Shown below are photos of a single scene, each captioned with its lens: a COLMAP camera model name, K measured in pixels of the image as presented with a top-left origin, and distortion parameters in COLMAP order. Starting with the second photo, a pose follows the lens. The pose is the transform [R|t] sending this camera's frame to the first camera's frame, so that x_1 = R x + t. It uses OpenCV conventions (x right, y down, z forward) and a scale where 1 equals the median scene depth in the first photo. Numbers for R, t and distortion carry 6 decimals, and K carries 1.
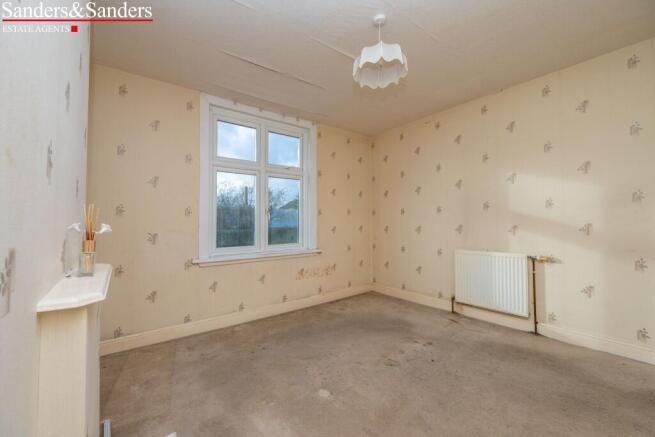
lens RADIAL K [[261.5, 0, 325.4], [0, 261.5, 216.3], [0, 0, 1]] dist [-0.005821, -0.000174]
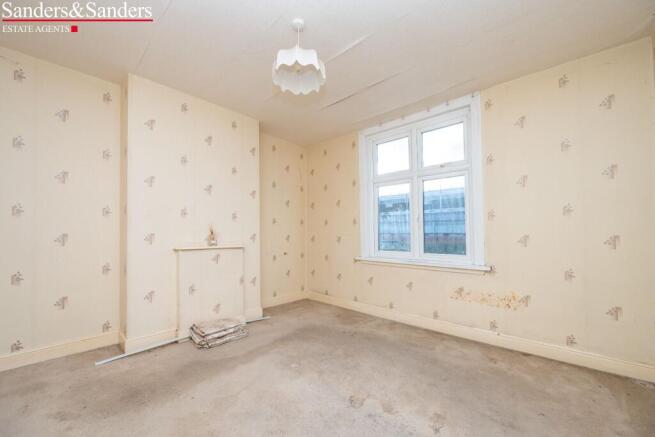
lens RADIAL K [[261.5, 0, 335.7], [0, 261.5, 227.4], [0, 0, 1]] dist [-0.005821, -0.000174]
pose [[0.191954, -0.000683, -0.981404, 0.645958], [0.034274, 0.999394, 0.006008, -0.000395], [0.980805, -0.034790, 0.191861, 0.502609]]
